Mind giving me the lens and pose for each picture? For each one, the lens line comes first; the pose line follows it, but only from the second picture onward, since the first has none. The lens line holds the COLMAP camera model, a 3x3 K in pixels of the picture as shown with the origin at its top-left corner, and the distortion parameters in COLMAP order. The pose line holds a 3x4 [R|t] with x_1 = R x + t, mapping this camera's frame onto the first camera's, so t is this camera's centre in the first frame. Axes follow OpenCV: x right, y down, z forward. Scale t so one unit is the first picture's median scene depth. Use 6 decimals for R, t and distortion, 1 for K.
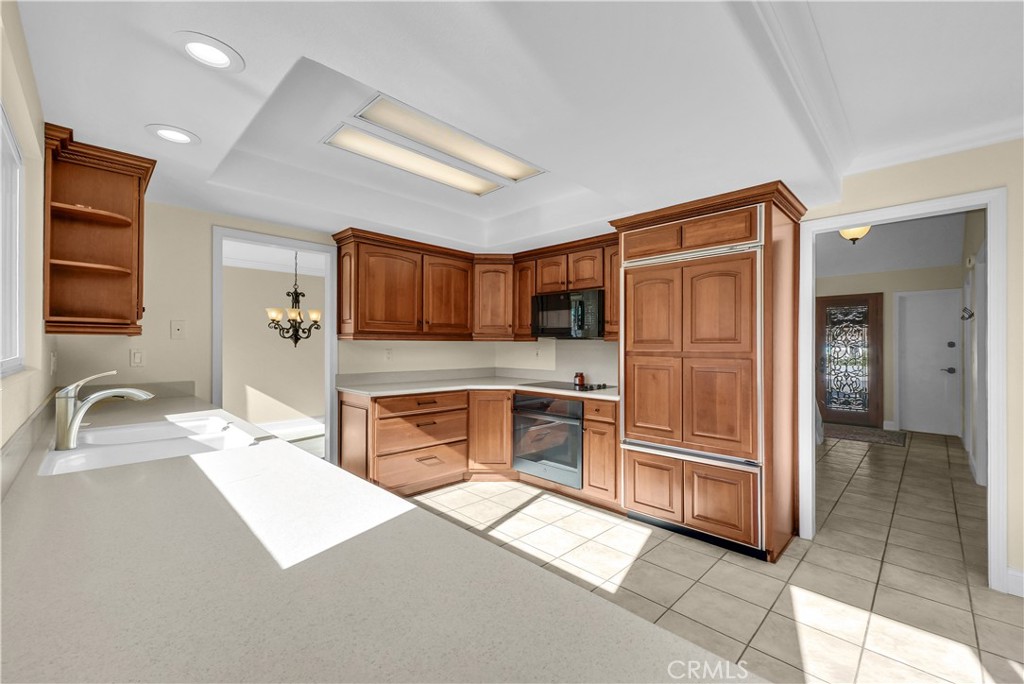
lens RADIAL K [[418.9, 0, 515.9], [0, 418.9, 345.9], [0, 0, 1]] dist [0.000547, 0.000085]
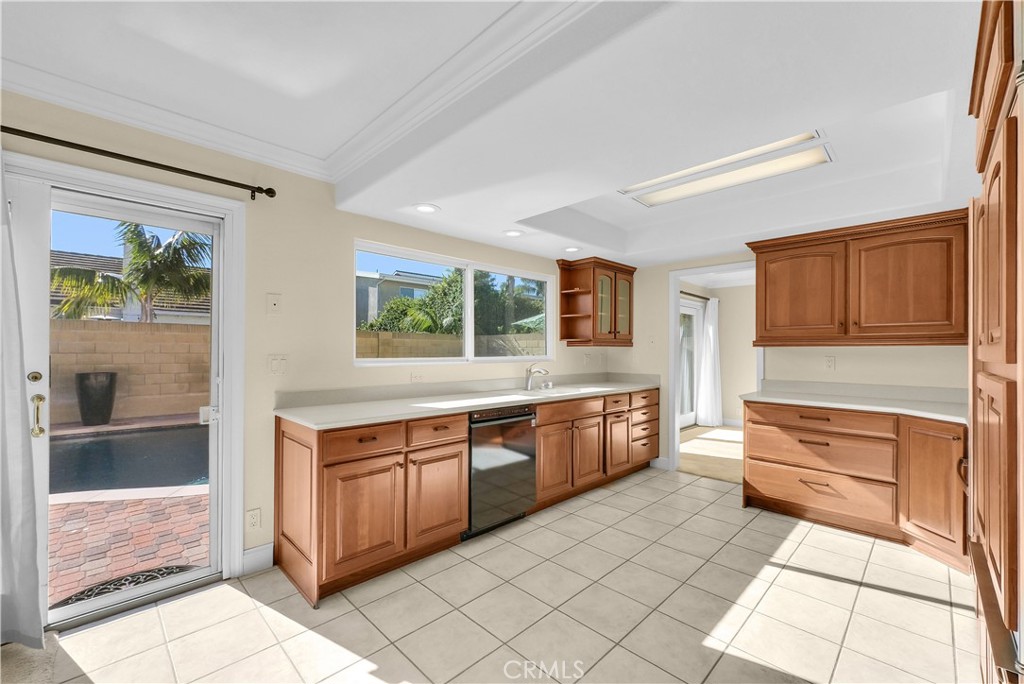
lens RADIAL K [[421.1, 0, 508.9], [0, 421.1, 352.2], [0, 0, 1]] dist [0.002612, 0.000195]
pose [[-0.011333, -0.005592, -0.999920, 0.654849], [-0.005038, 0.999972, -0.005535, 0.007365], [0.999923, 0.004975, -0.011361, 0.373625]]
